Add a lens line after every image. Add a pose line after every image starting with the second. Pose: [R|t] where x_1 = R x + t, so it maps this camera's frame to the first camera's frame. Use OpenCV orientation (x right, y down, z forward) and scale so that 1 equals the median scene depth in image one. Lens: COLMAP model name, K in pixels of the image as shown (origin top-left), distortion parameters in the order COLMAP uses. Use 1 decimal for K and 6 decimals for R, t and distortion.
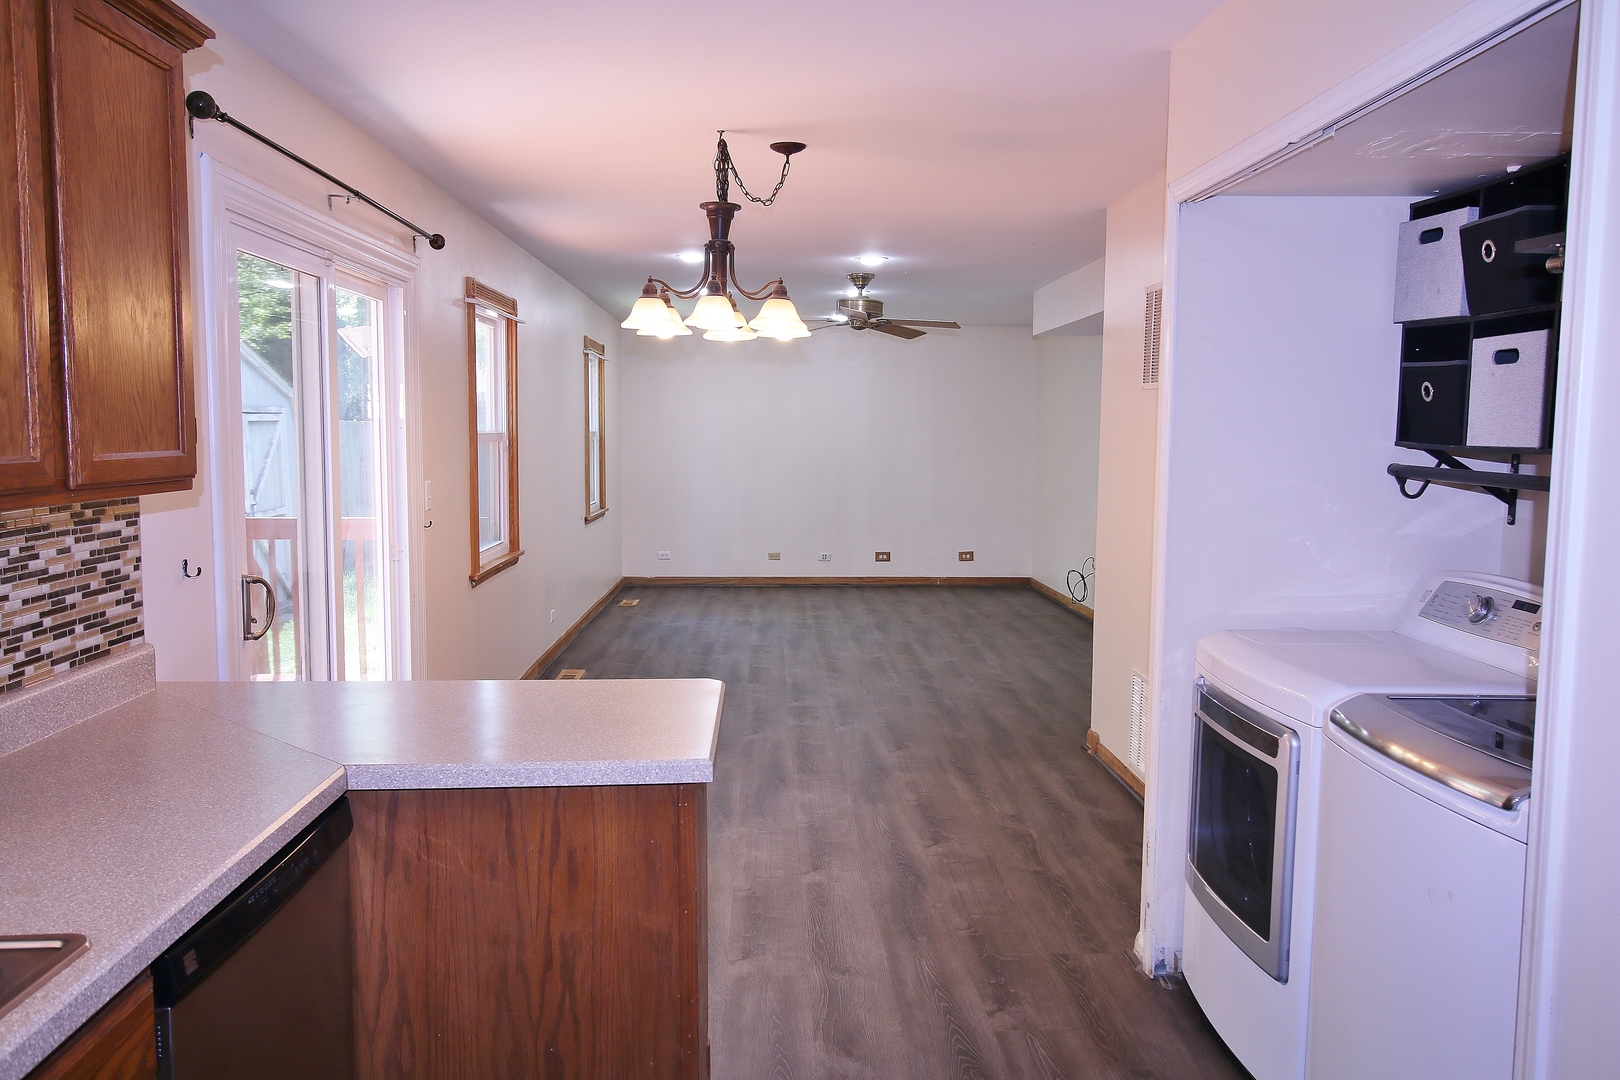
lens RADIAL K [[1175.5, 0, 809.5], [0, 1175.5, 533.3], [0, 0, 1]] dist [0.010325, -0.000651]
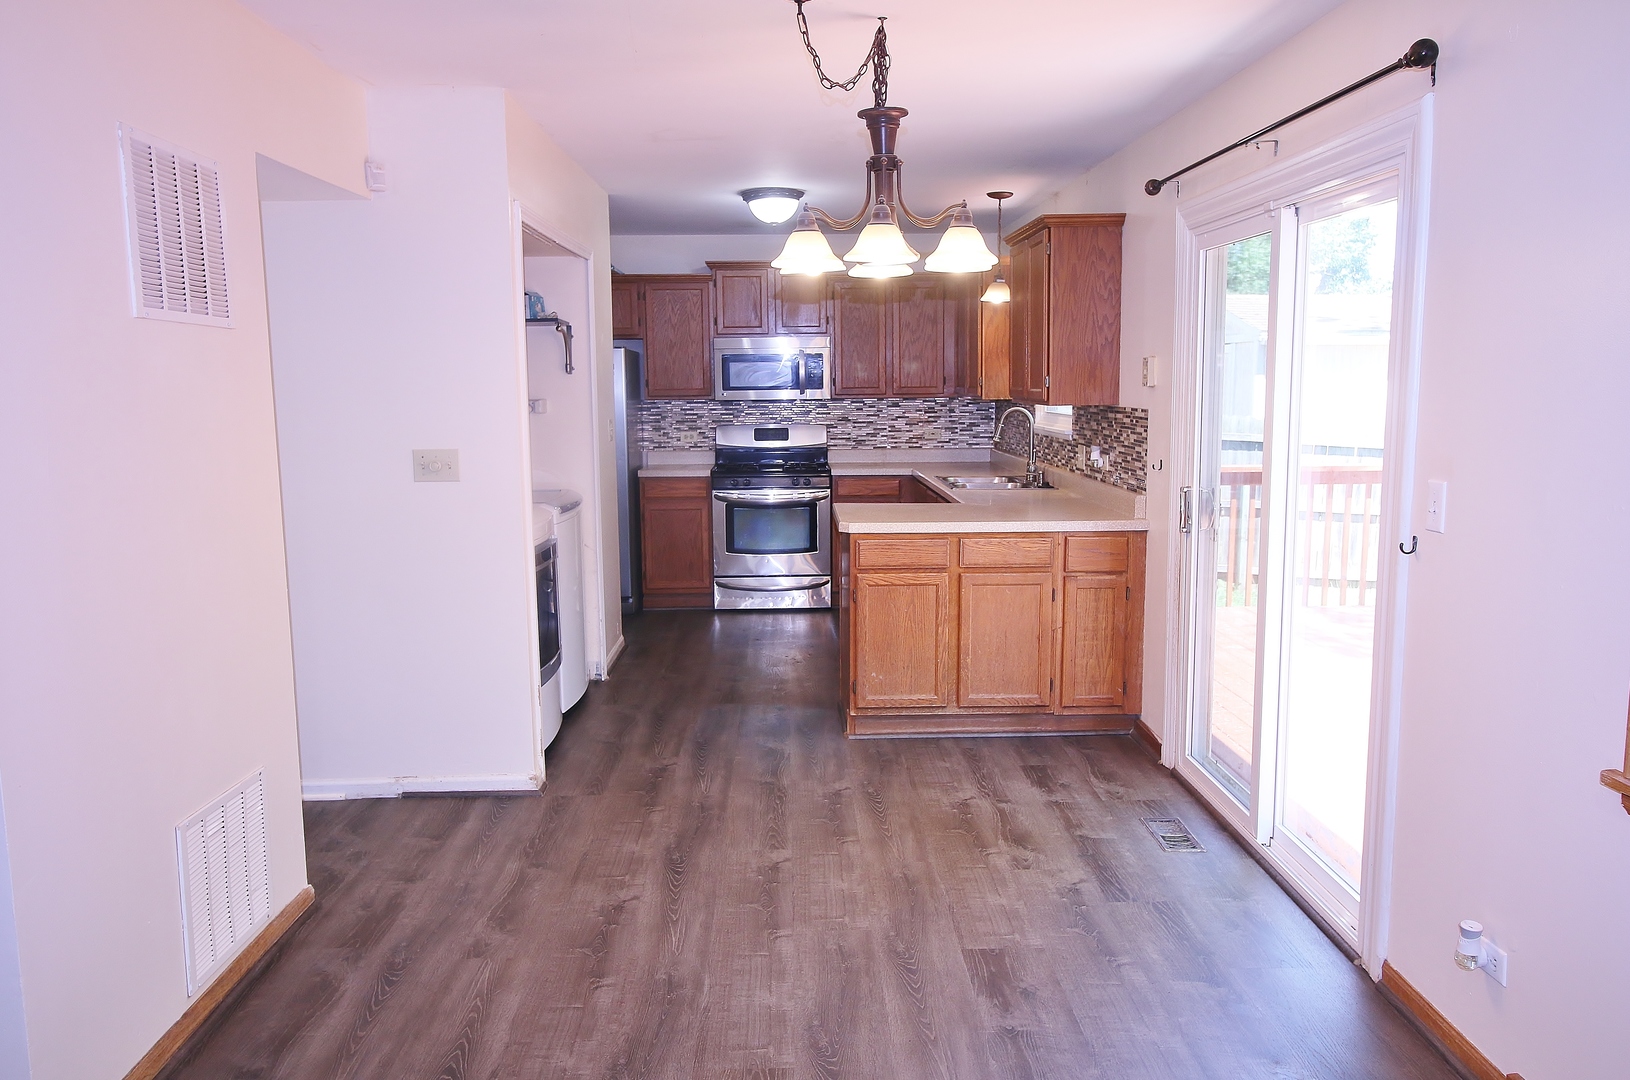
lens RADIAL K [[1182.7, 0, 813.4], [0, 1182.7, 535.1], [0, 0, 1]] dist [0.010325, -0.000651]
pose [[-0.999909, 0.002310, 0.013308, -0.019536], [0.005202, 0.975115, 0.221637, -0.089315], [-0.012465, 0.221686, -0.975038, 0.958445]]
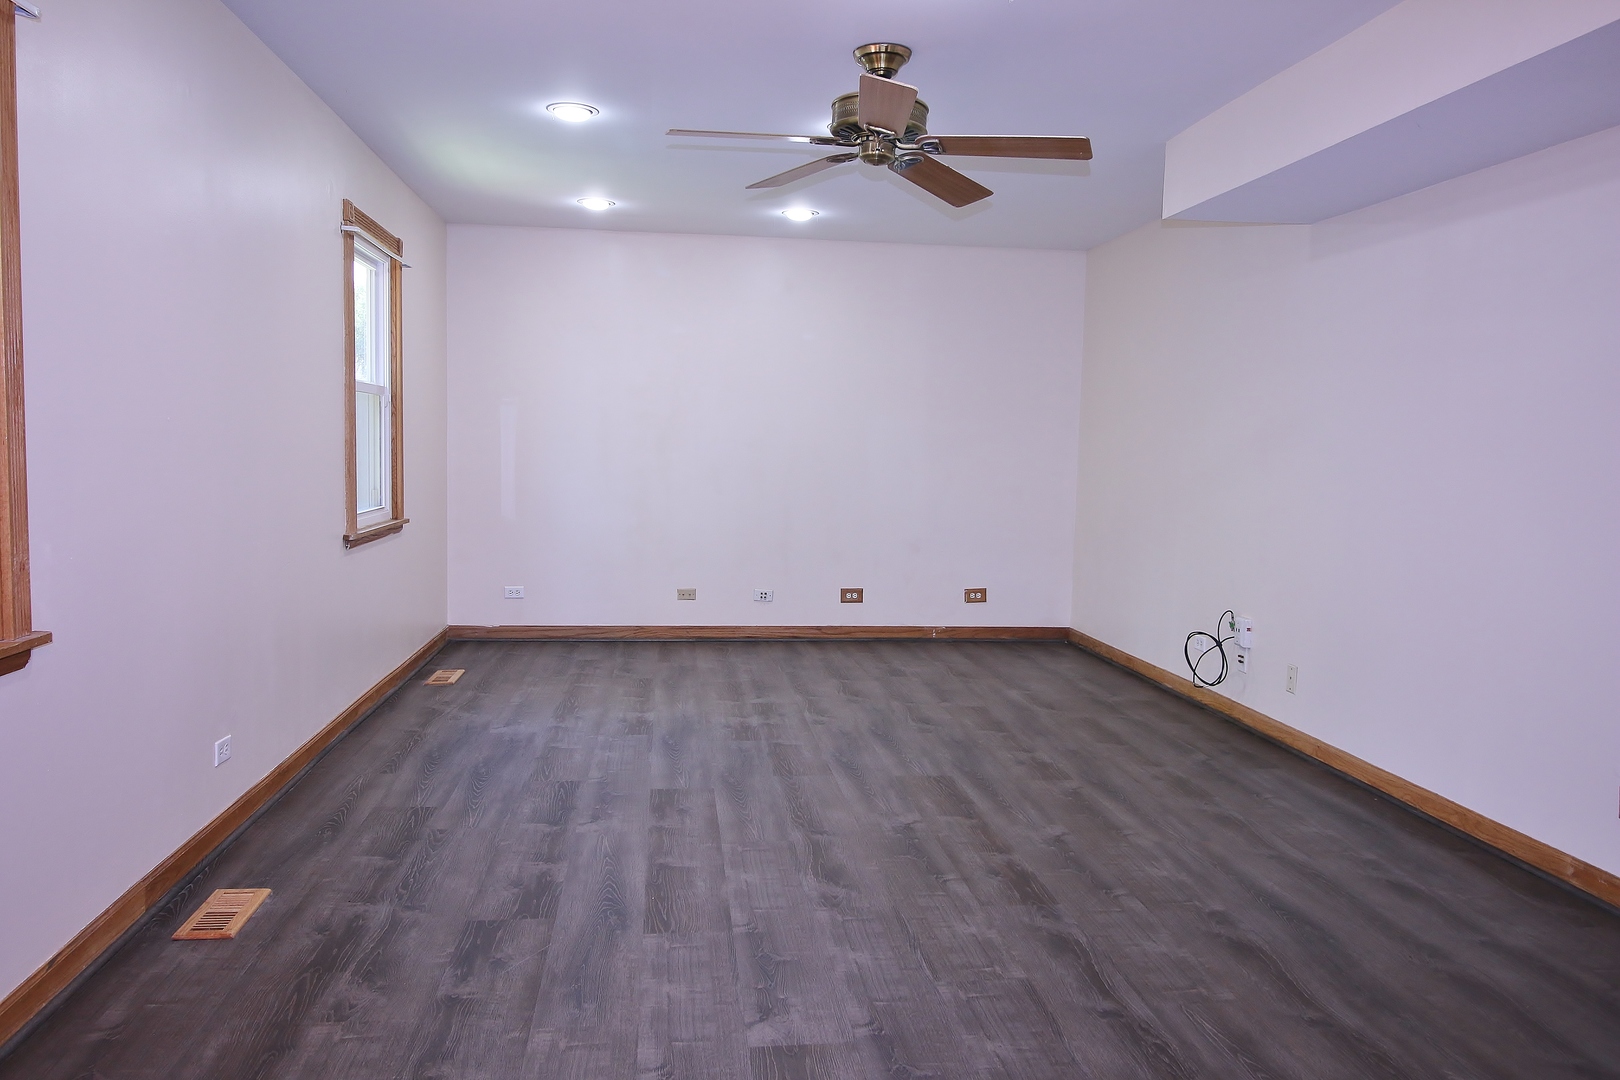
lens RADIAL K [[1175.5, 0, 805.4], [0, 1175.5, 546.0], [0, 0, 1]] dist [0.010325, -0.000651]
pose [[0.996522, 0.009334, 0.082810, -0.025351], [-0.009614, 0.999949, 0.002984, -0.013161], [-0.082778, -0.003770, 0.996561, 0.471485]]
